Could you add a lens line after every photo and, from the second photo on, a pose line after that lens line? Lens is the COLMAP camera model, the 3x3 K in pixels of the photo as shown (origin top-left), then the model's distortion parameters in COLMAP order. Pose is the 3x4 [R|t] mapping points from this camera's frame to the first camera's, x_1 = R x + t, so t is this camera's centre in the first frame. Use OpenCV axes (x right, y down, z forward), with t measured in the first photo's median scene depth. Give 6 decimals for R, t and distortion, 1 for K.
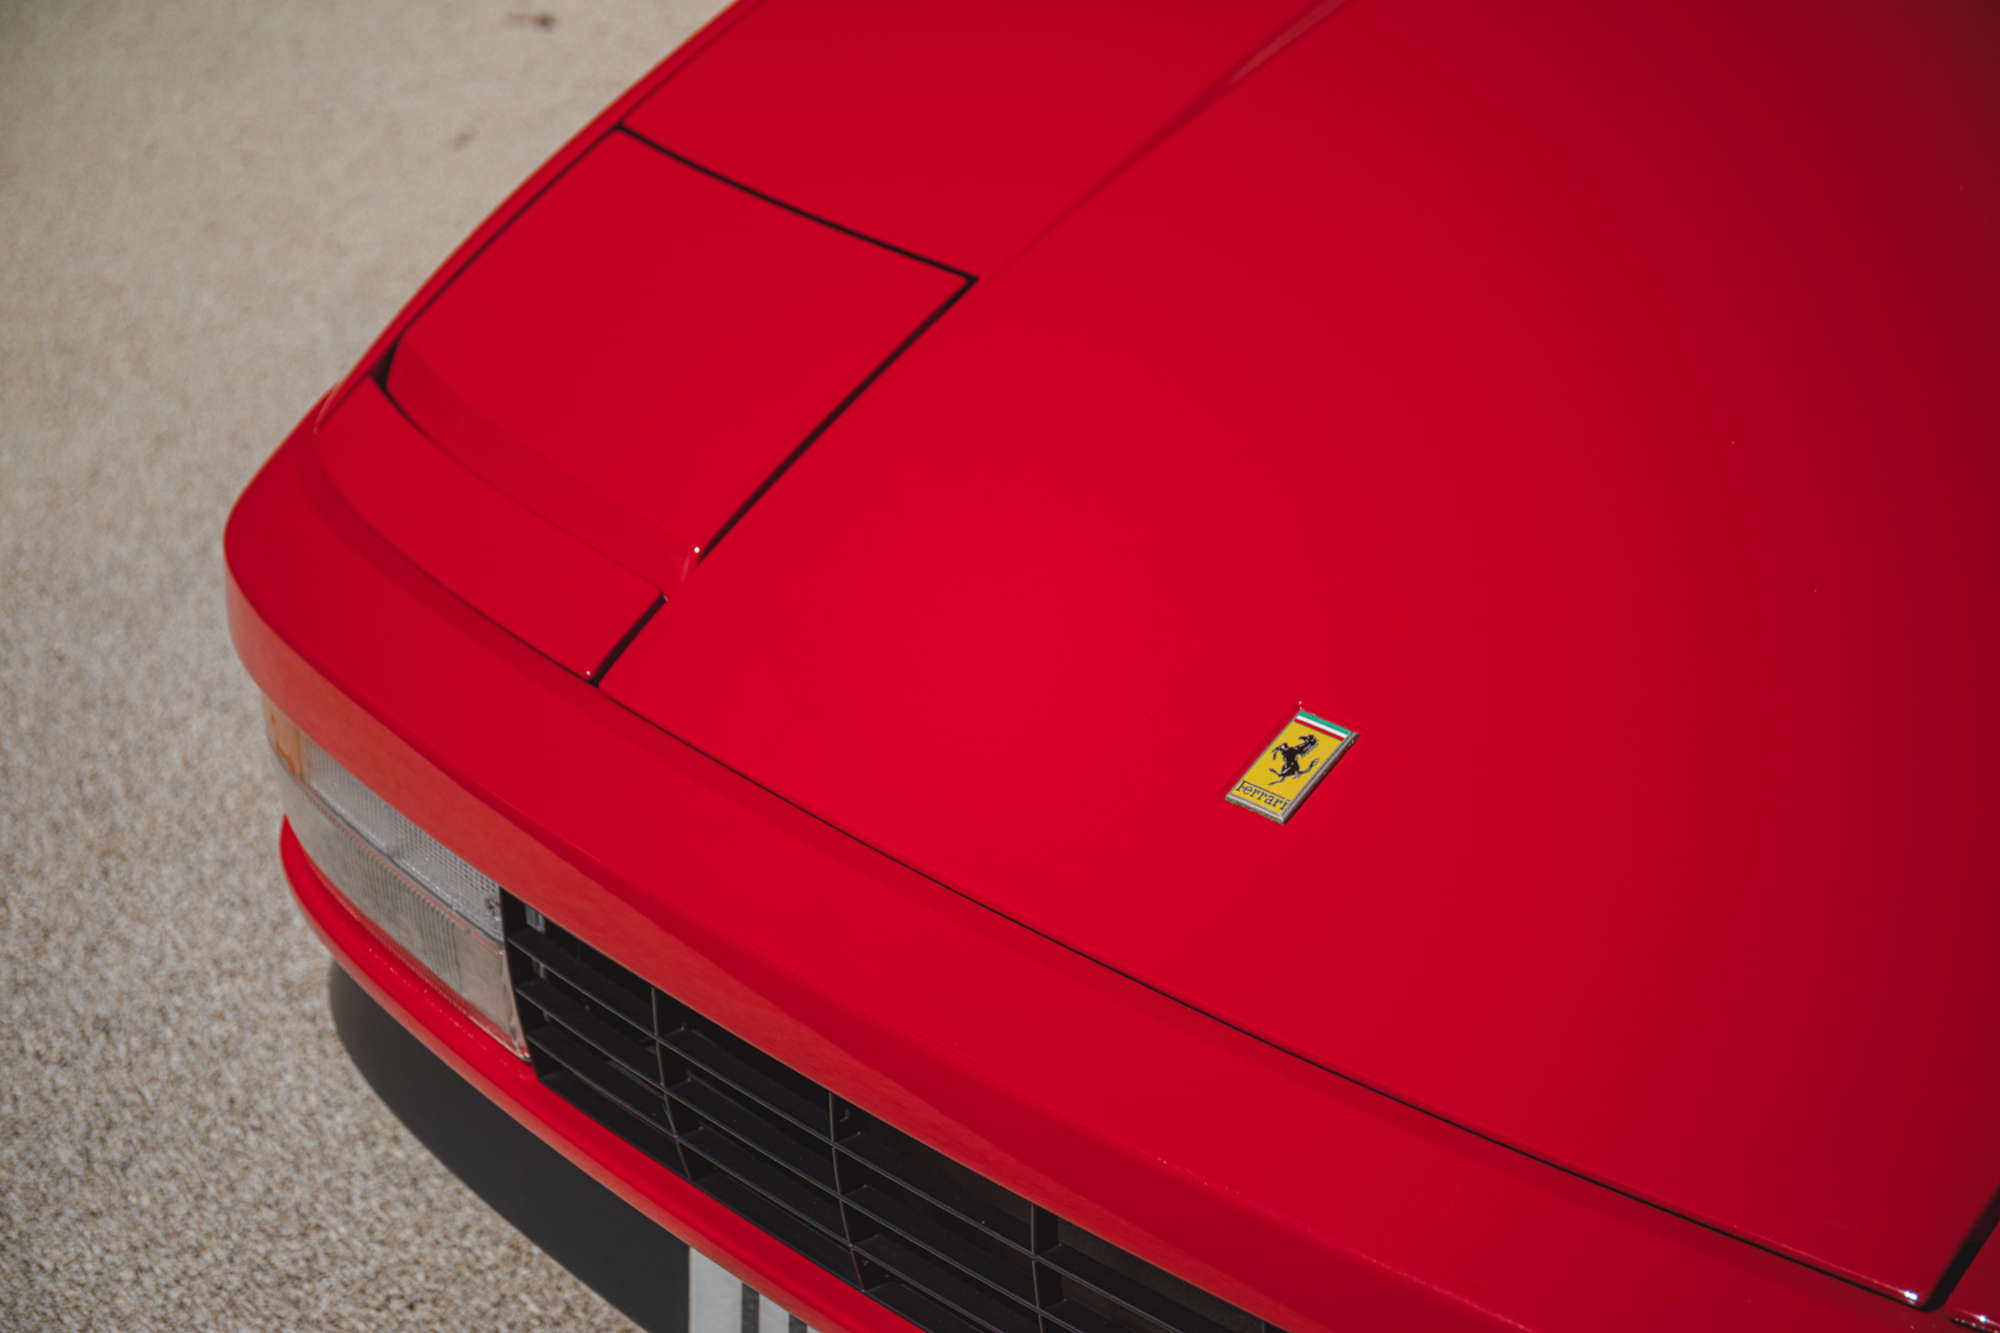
lens RADIAL K [[3631.5, 0, 991.6], [0, 3631.5, 668.8], [0, 0, 1]] dist [0.118025, 0.000000]
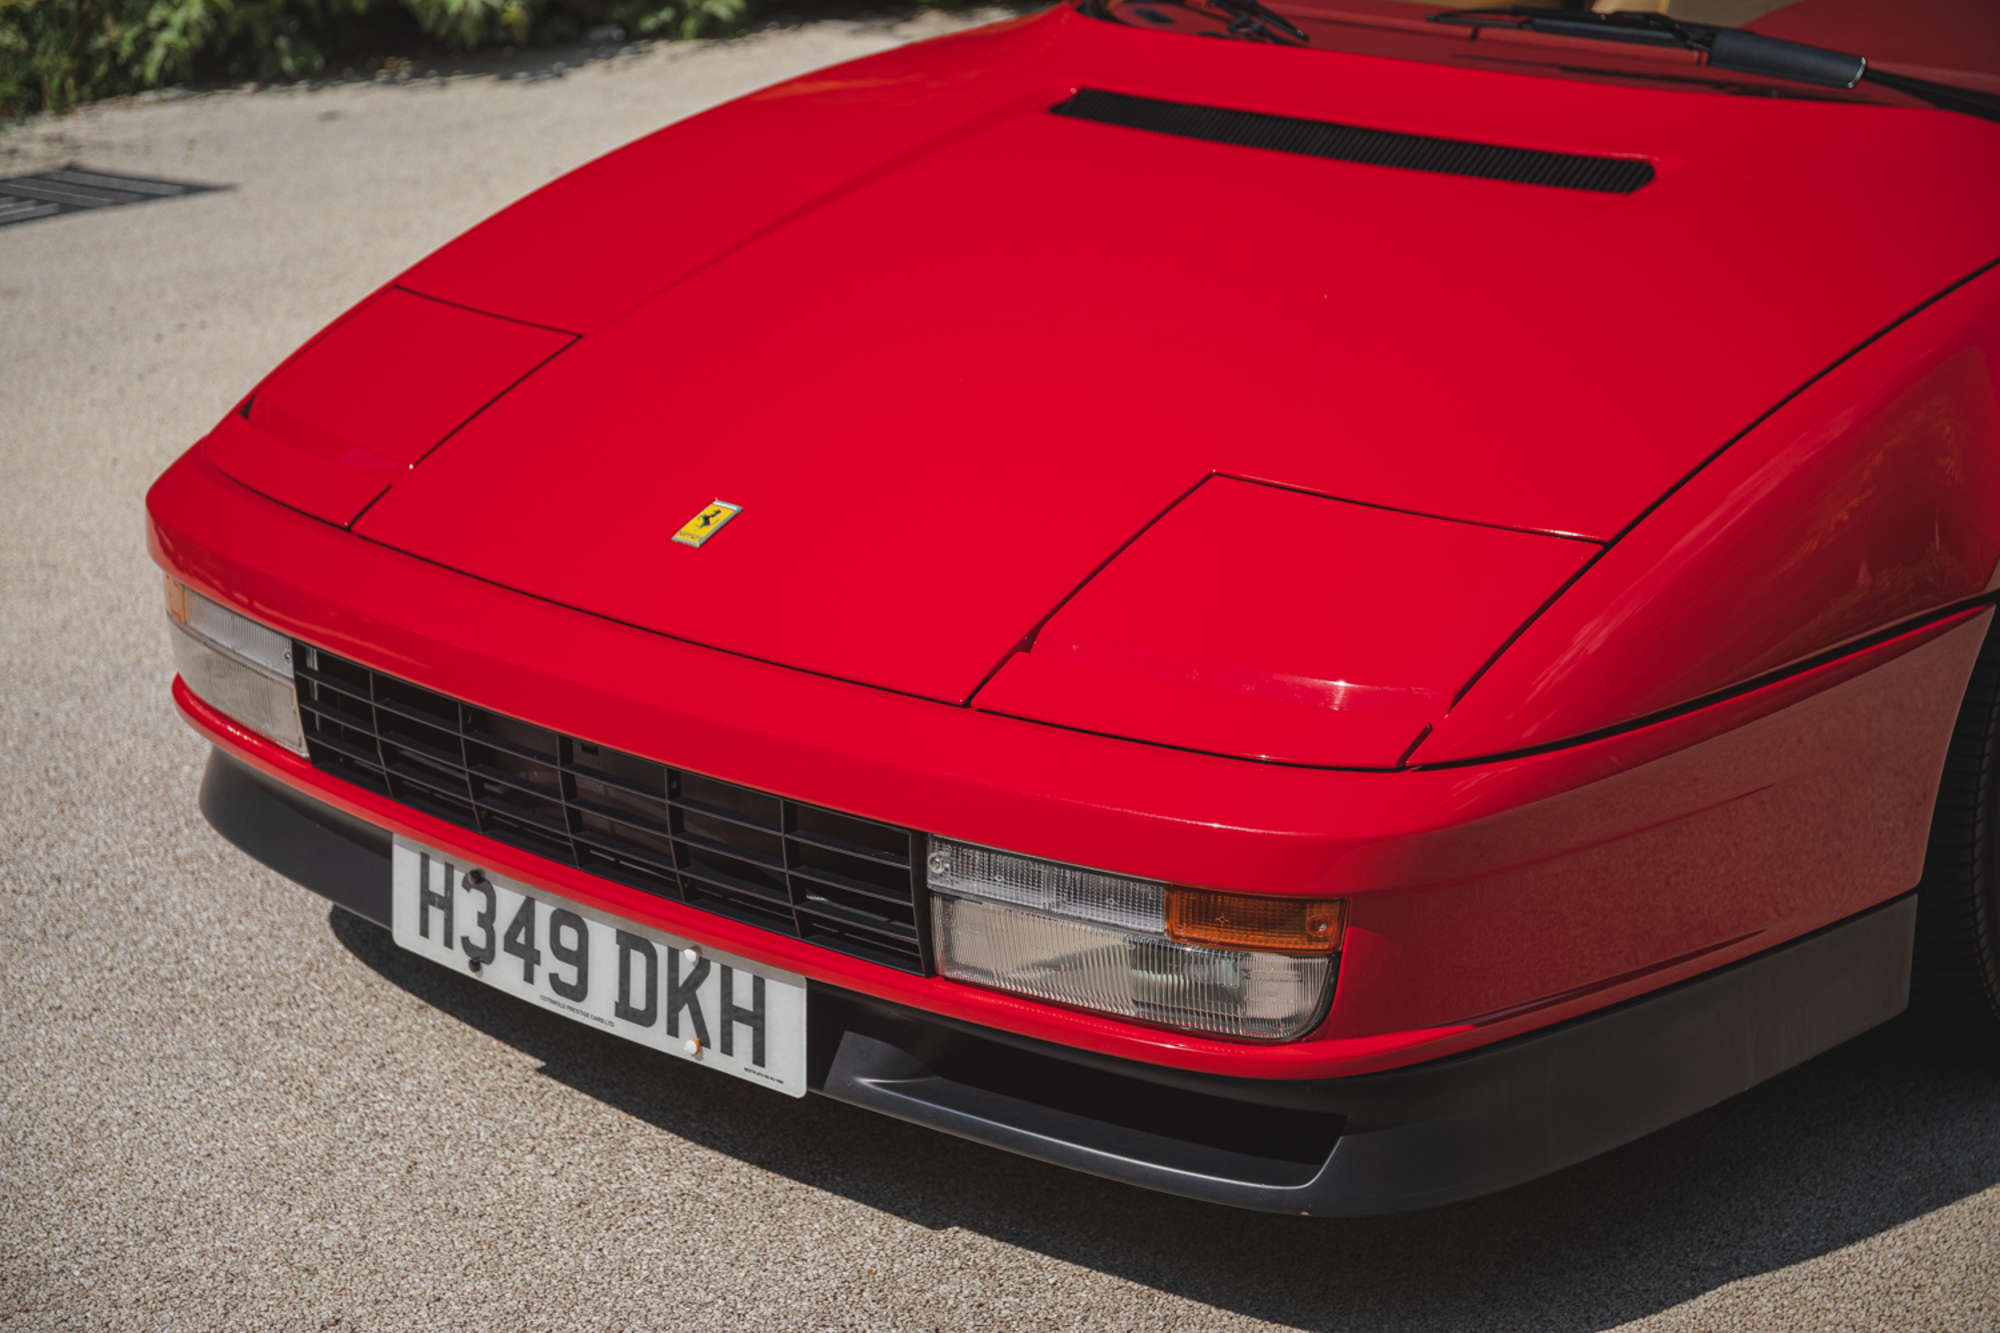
lens RADIAL K [[3631.5, 0, 1003.1], [0, 3631.5, 669.7], [0, 0, 1]] dist [0.118025, 0.000000]
pose [[0.999873, 0.007164, 0.014219, 0.140068], [-0.004475, 0.983505, -0.180827, 0.295184], [-0.015280, 0.180741, 0.983412, -0.566055]]
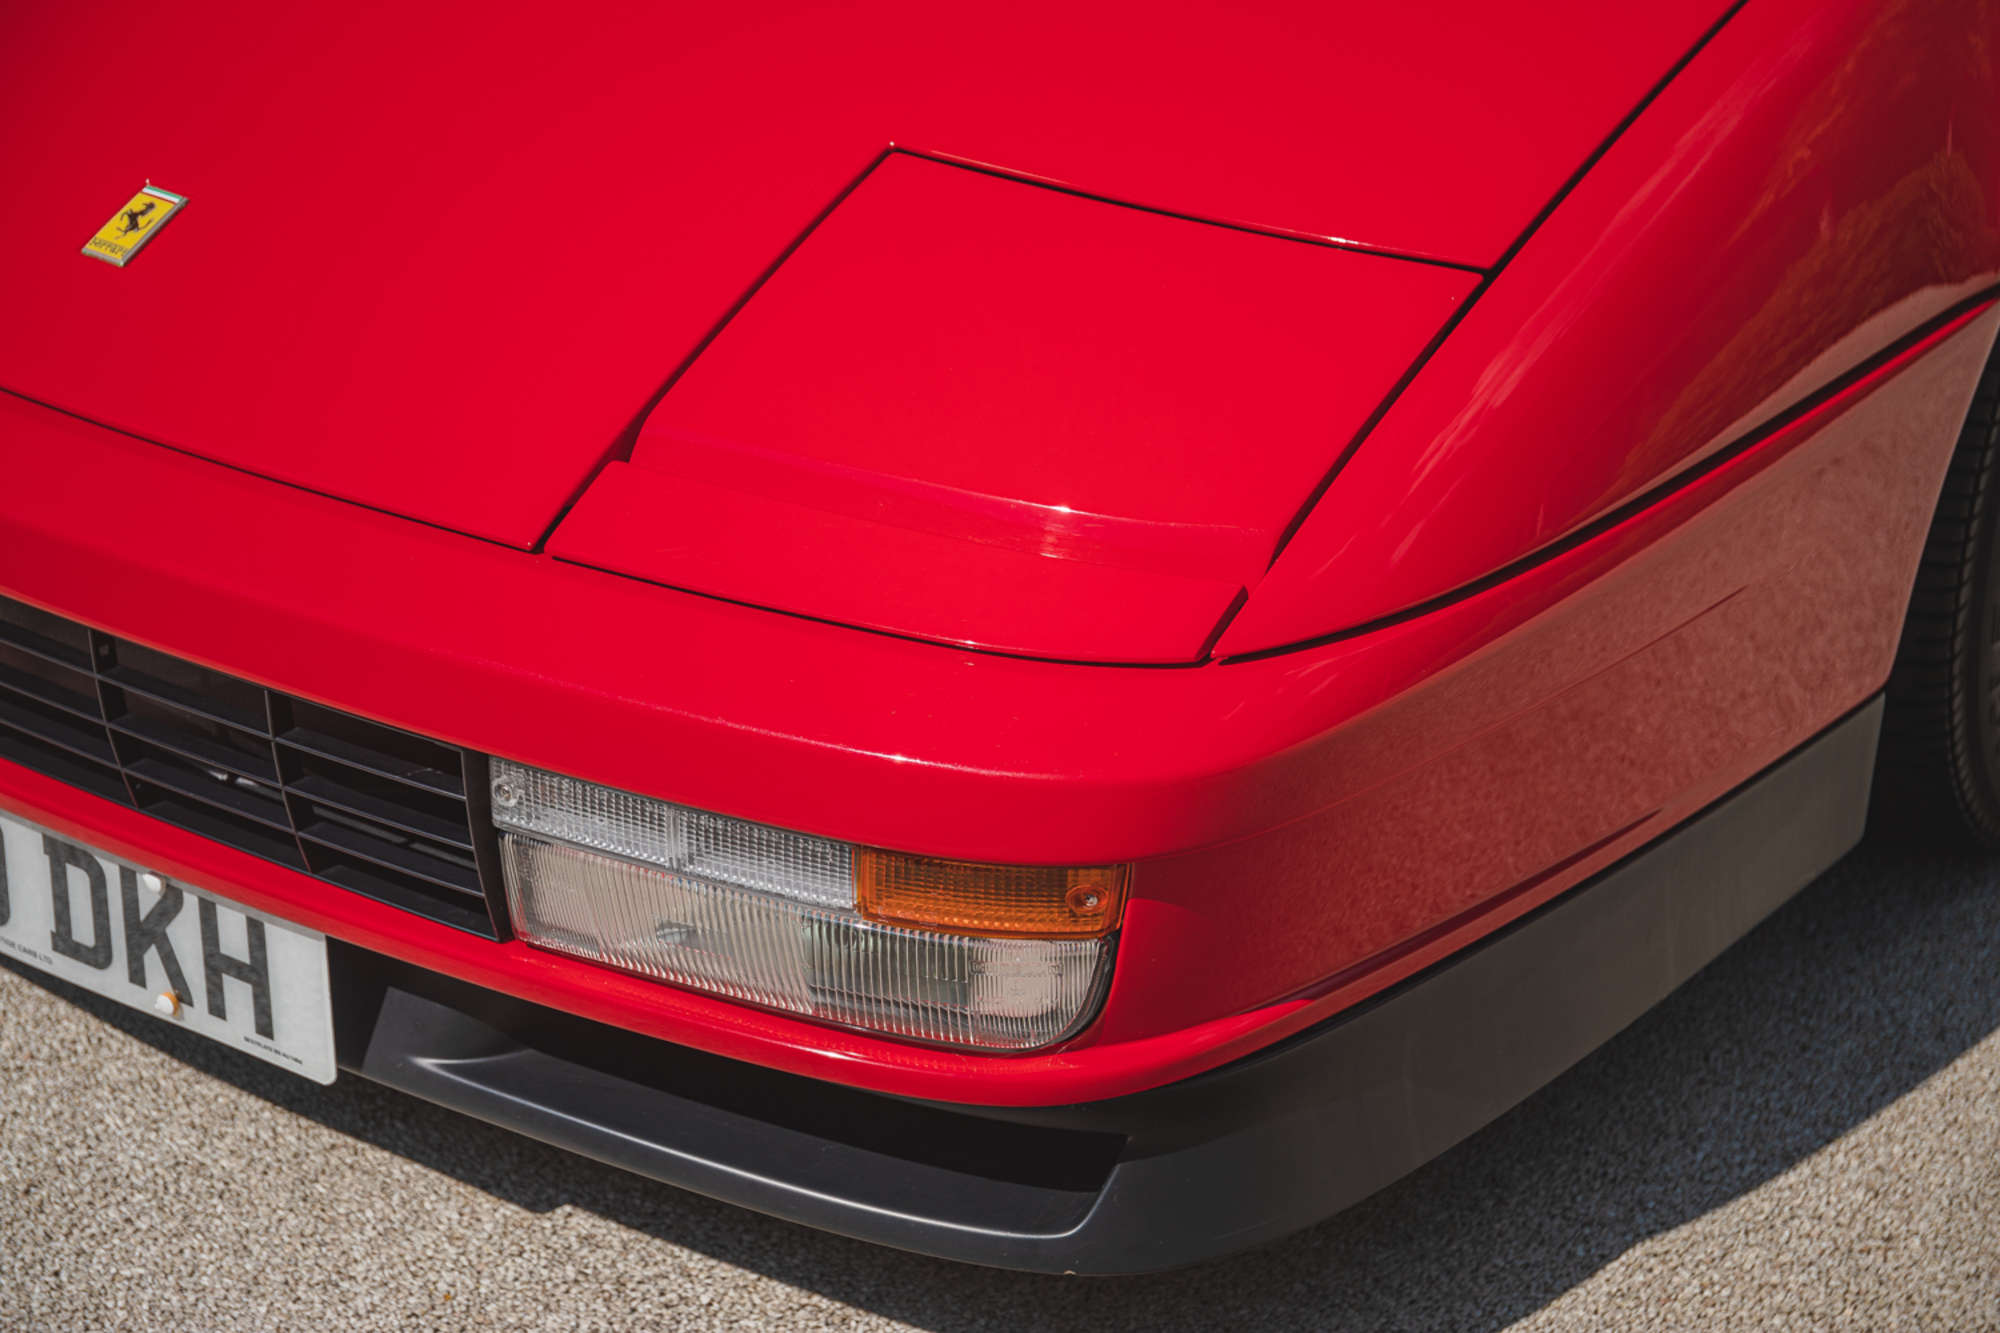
lens RADIAL K [[3631.5, 0, 1007.4], [0, 3631.5, 663.5], [0, 0, 1]] dist [0.118025, 0.000000]
pose [[0.992609, -0.045758, 0.112399, 0.155757], [0.044183, 0.998888, 0.016466, 0.114296], [-0.113027, -0.011378, 0.993527, -0.201511]]
